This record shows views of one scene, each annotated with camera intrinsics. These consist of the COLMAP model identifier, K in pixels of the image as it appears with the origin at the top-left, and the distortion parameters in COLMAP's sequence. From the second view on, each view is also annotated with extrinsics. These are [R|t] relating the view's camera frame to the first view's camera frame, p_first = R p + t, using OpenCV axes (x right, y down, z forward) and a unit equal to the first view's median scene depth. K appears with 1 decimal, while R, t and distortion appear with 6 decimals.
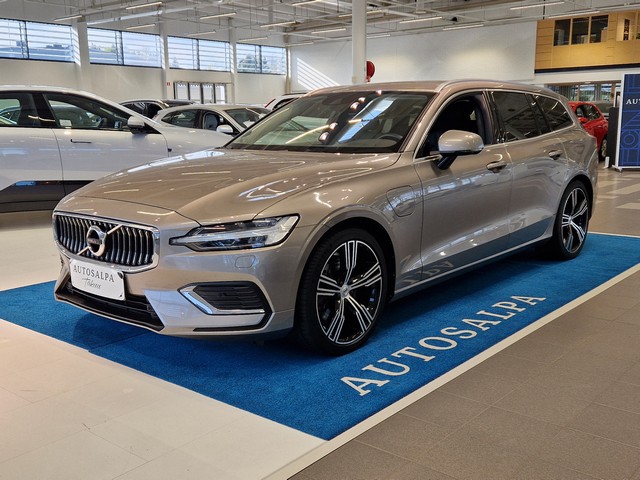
lens RADIAL K [[679.3, 0, 322.5], [0, 679.3, 237.8], [0, 0, 1]] dist [0.023533, 0.000000]
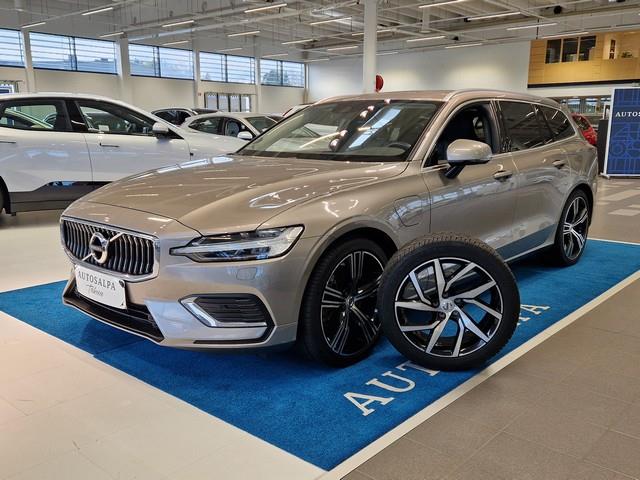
lens RADIAL K [[581.5, 0, 317.5], [0, 581.5, 244.9], [0, 0, 1]] dist [0.018540, 0.000000]
pose [[0.999396, 0.017677, -0.029917, 0.007055], [-0.016872, 0.999494, 0.026965, -0.019950], [0.030378, -0.026444, 0.999189, 0.117604]]
